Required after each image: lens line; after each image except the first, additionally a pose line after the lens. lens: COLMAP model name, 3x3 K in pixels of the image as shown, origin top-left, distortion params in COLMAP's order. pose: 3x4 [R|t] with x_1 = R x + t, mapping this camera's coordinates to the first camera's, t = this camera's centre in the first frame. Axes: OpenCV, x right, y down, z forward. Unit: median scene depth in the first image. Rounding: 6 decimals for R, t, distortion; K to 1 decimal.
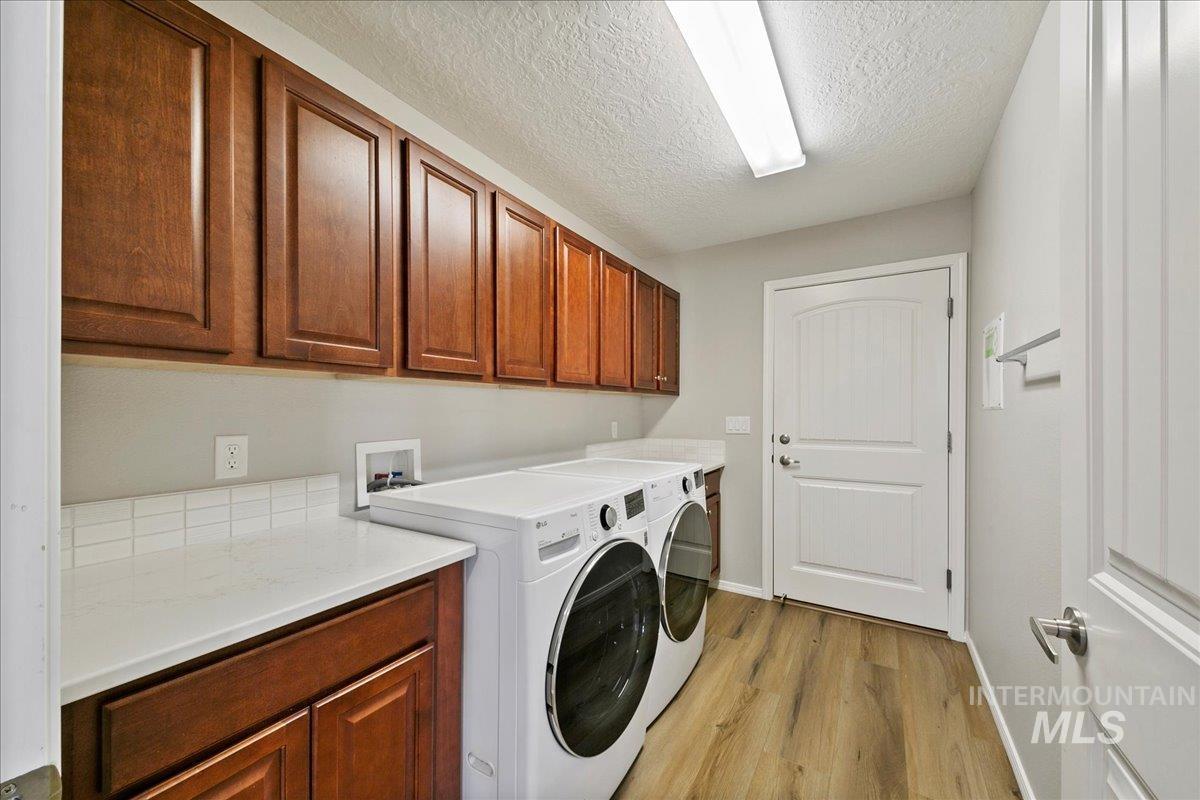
lens RADIAL K [[475.4, 0, 597.5], [0, 475.4, 412.9], [0, 0, 1]] dist [0.020307, -0.000088]
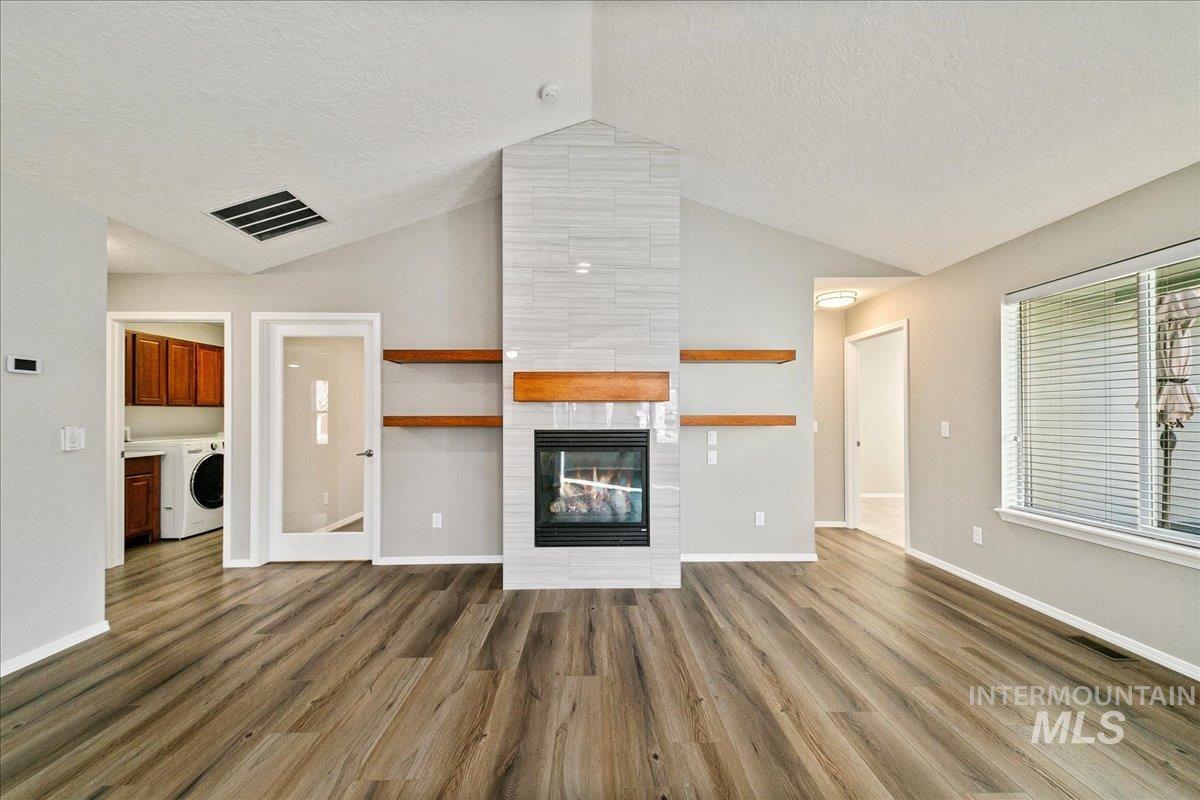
lens RADIAL K [[475.4, 0, 597.5], [0, 475.4, 412.9], [0, 0, 1]] dist [0.020307, -0.000088]
pose [[0.835811, 0.000171, 0.549017, 0.361258], [0.002621, 0.999987, -0.004302, -0.002551], [-0.549011, 0.005035, 0.835800, -2.923180]]
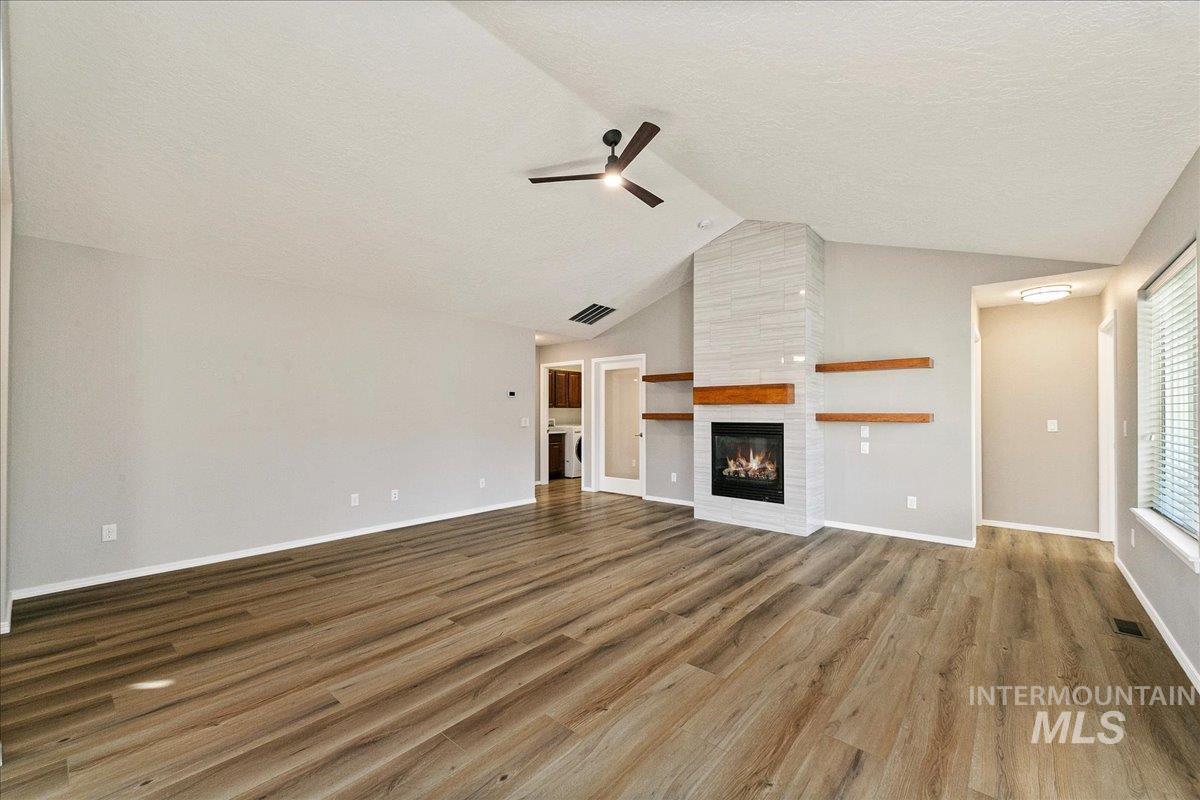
lens RADIAL K [[475.4, 0, 597.5], [0, 475.4, 412.9], [0, 0, 1]] dist [0.020307, -0.000088]
pose [[0.987957, -0.000917, -0.154727, 0.953284], [0.000571, 0.999997, -0.002278, 0.003987], [0.154729, 0.002162, 0.987955, -4.352274]]
